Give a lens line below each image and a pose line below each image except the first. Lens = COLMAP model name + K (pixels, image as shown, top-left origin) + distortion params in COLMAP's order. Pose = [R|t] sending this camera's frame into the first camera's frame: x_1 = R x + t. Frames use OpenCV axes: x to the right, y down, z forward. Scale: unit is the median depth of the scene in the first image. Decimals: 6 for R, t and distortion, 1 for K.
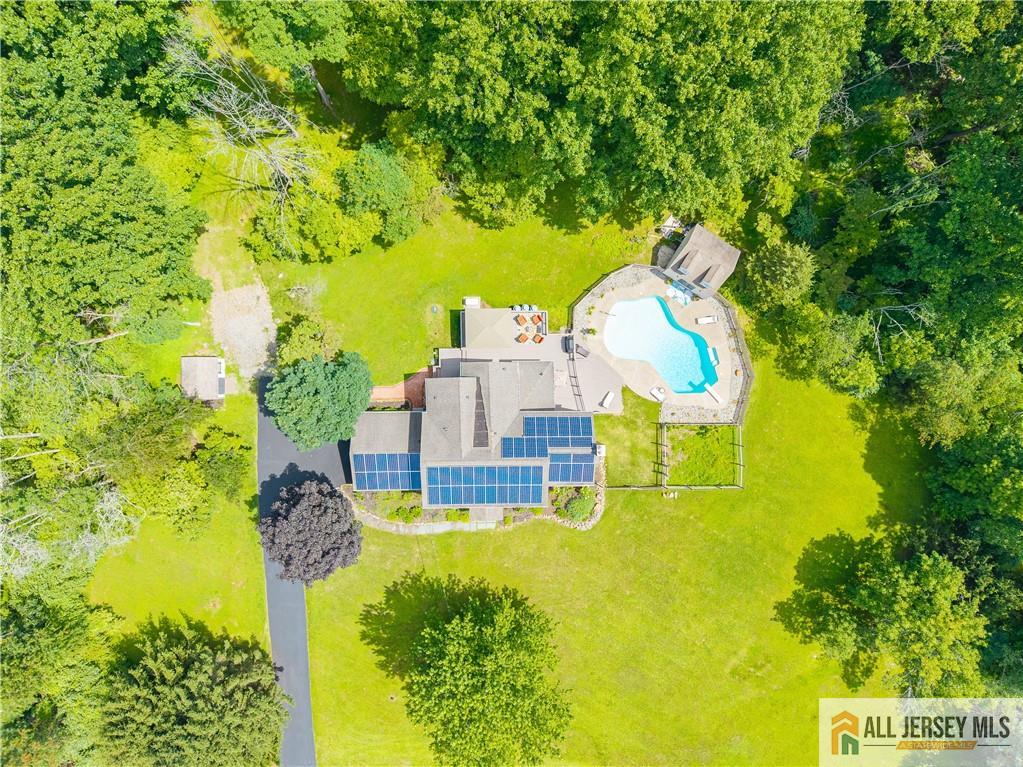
lens RADIAL K [[679.7, 0, 513.6], [0, 679.7, 389.0], [0, 0, 1]] dist [0.035726, -0.041420]
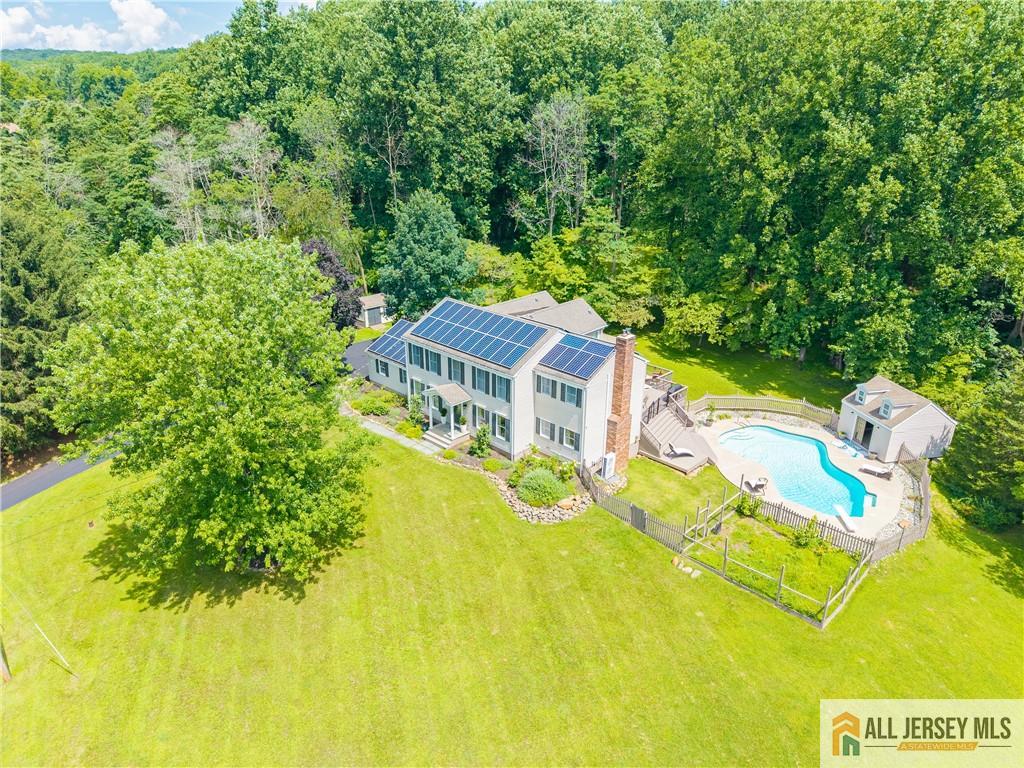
lens RADIAL K [[688.0, 0, 510.0], [0, 688.0, 375.7], [0, 0, 1]] dist [0.036710, -0.067656]
pose [[0.708589, 0.233483, -0.665874, 0.451550], [-0.705455, 0.254918, -0.661324, 0.562142], [0.015335, 0.938351, 0.345344, 0.675224]]
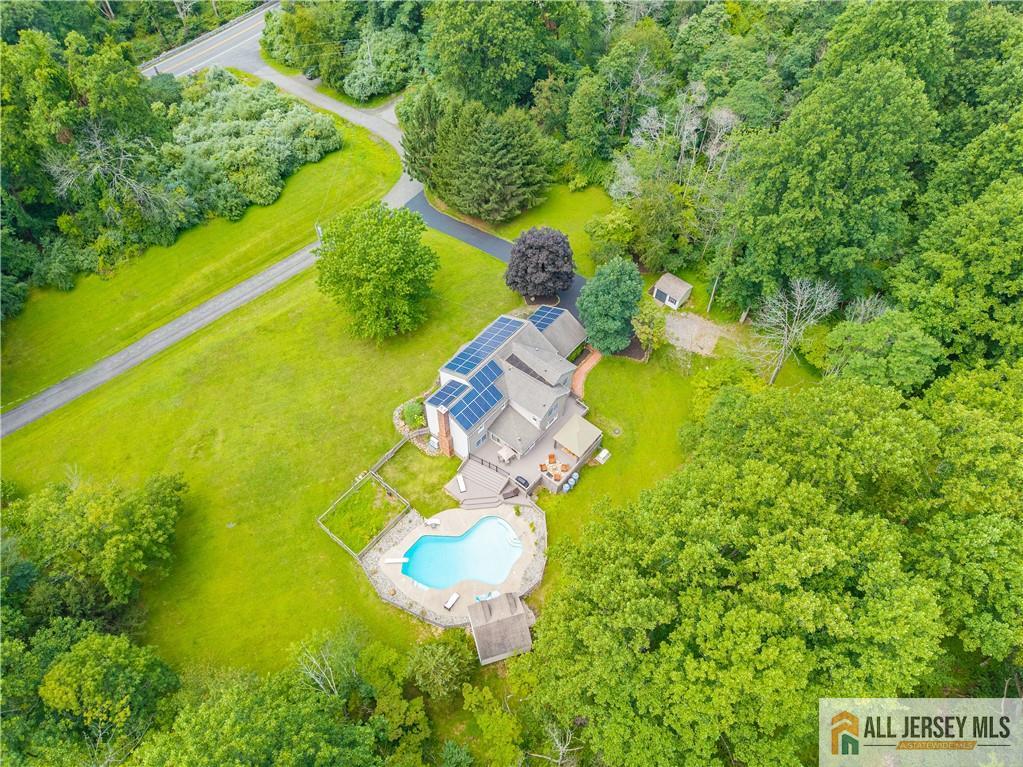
lens RADIAL K [[679.7, 0, 513.6], [0, 679.7, 389.0], [0, 0, 1]] dist [0.035726, -0.041420]
pose [[-0.651140, 0.602939, -0.460958, 0.495504], [-0.758221, -0.543540, 0.360090, -0.358507], [-0.033437, 0.583977, 0.811081, -0.000489]]
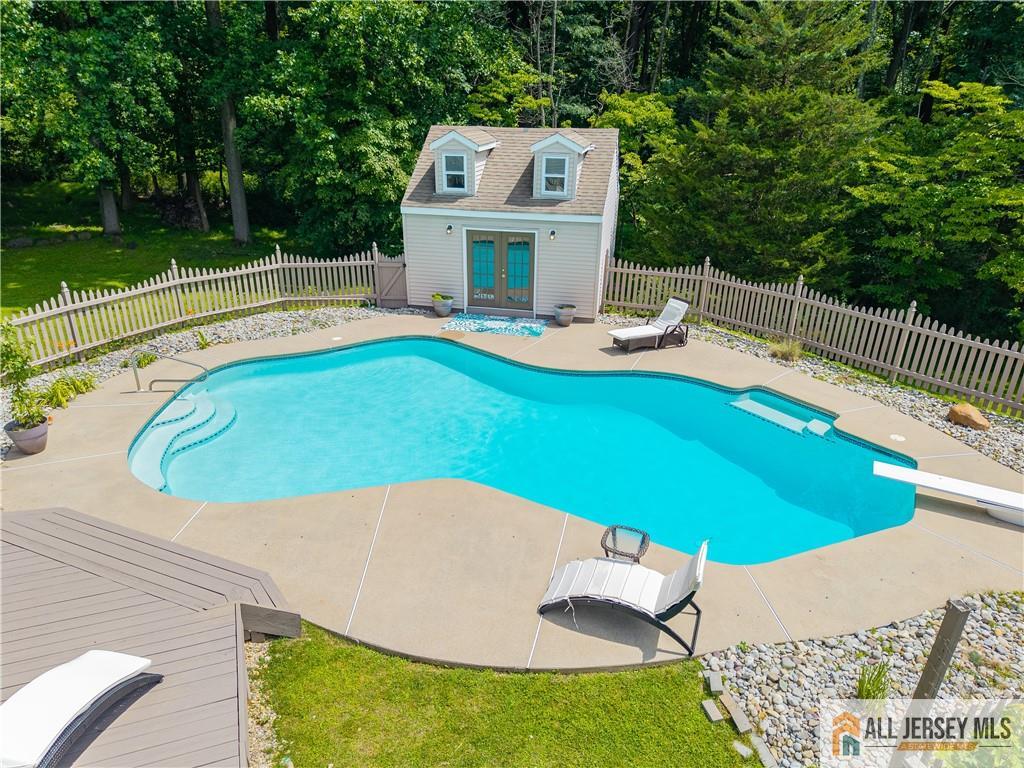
lens RADIAL K [[680.4, 0, 514.1], [0, 680.4, 389.5], [0, 0, 1]] dist [0.035726, -0.041420]
pose [[0.935473, -0.157278, 0.316472, 0.167629], [0.353033, 0.375196, -0.857085, 0.081266], [0.016062, 0.913505, 0.406510, 0.920725]]
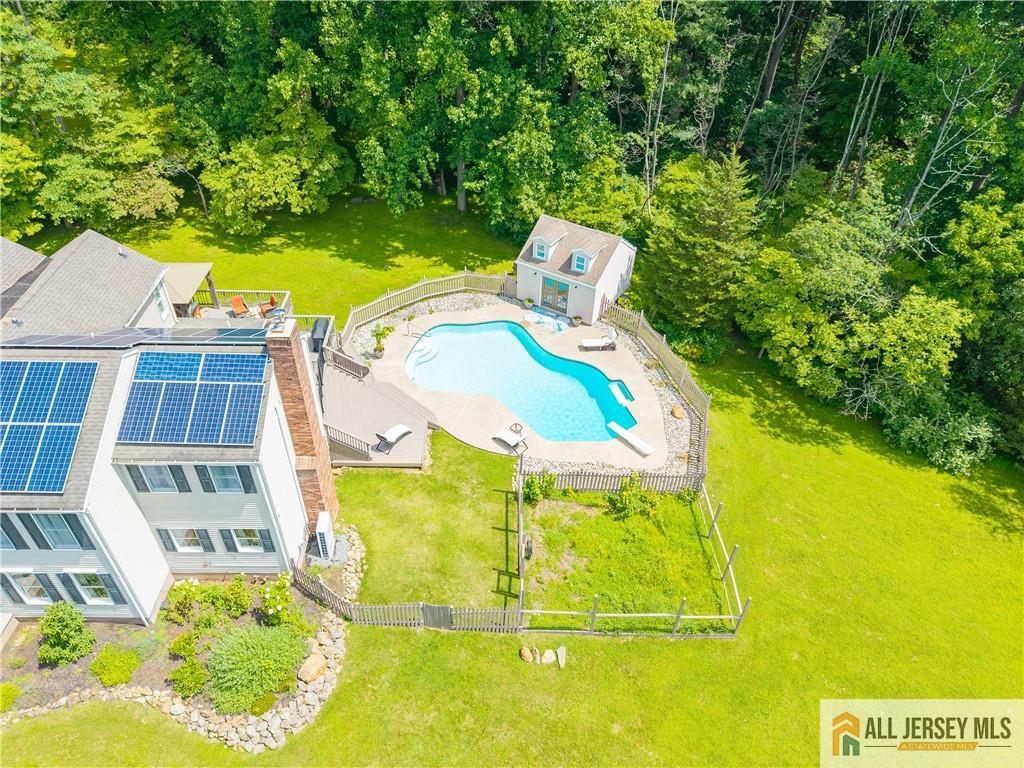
lens RADIAL K [[686.0, 0, 512.0], [0, 686.0, 384.0], [0, 0, 1]] dist [0.050240, -0.053223]
pose [[0.999990, -0.004054, -0.001921, 0.214395], [0.001126, 0.641410, -0.767198, 0.332378], [0.004343, 0.767188, 0.641408, 0.674095]]
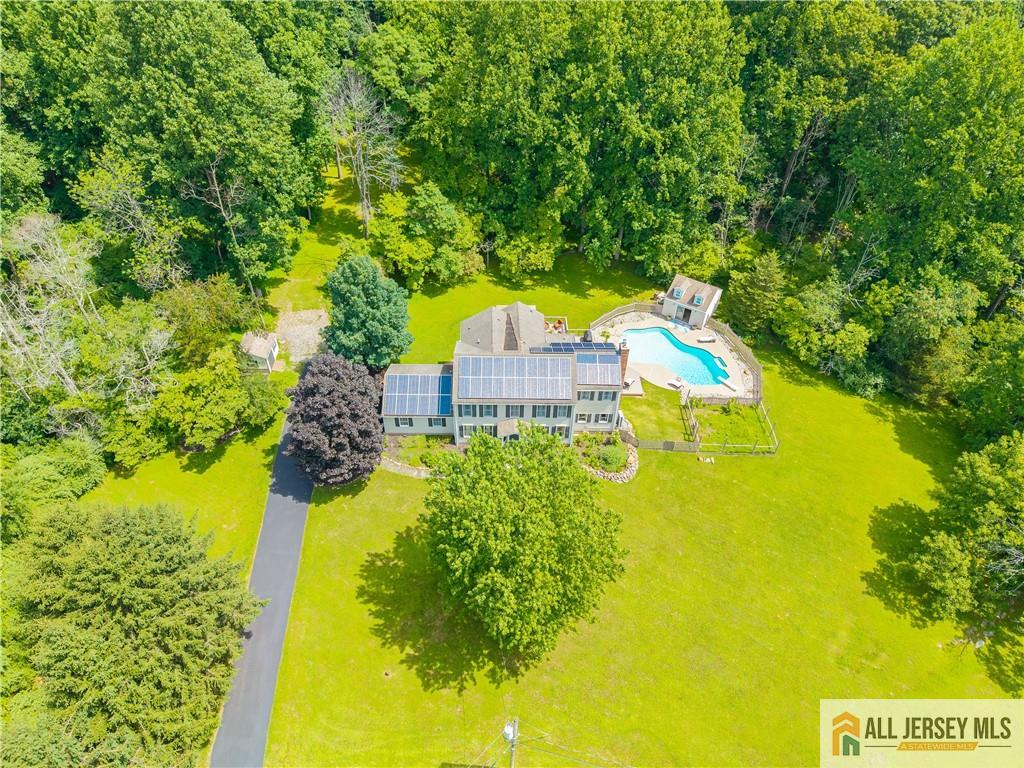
lens RADIAL K [[680.4, 0, 514.1], [0, 680.4, 389.5], [0, 0, 1]] dist [0.035726, -0.041420]
pose [[0.999978, -0.004666, -0.004671, -0.033605], [-0.000097, 0.697041, -0.717031, 0.768797], [0.006601, 0.717016, 0.697025, 0.263650]]
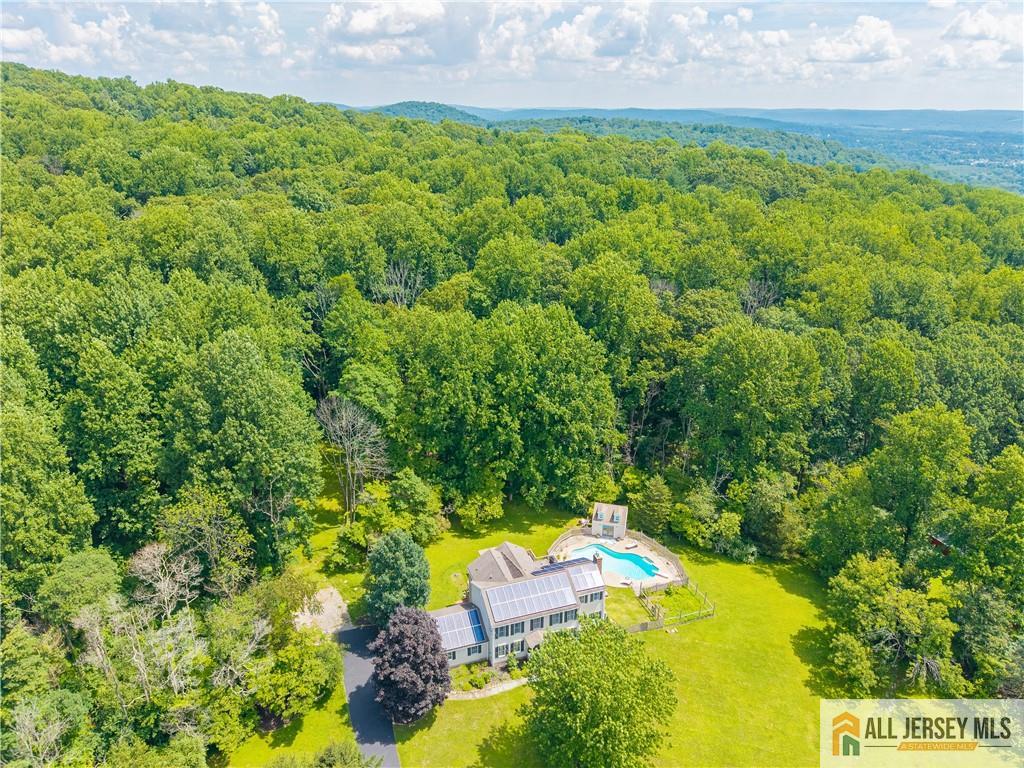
lens RADIAL K [[688.0, 0, 510.0], [0, 688.0, 375.7], [0, 0, 1]] dist [0.036710, -0.067656]
pose [[0.946501, -0.133197, 0.293929, -0.370945], [0.322362, 0.348611, -0.880087, 1.023938], [0.014758, 0.927755, 0.372899, 0.073285]]
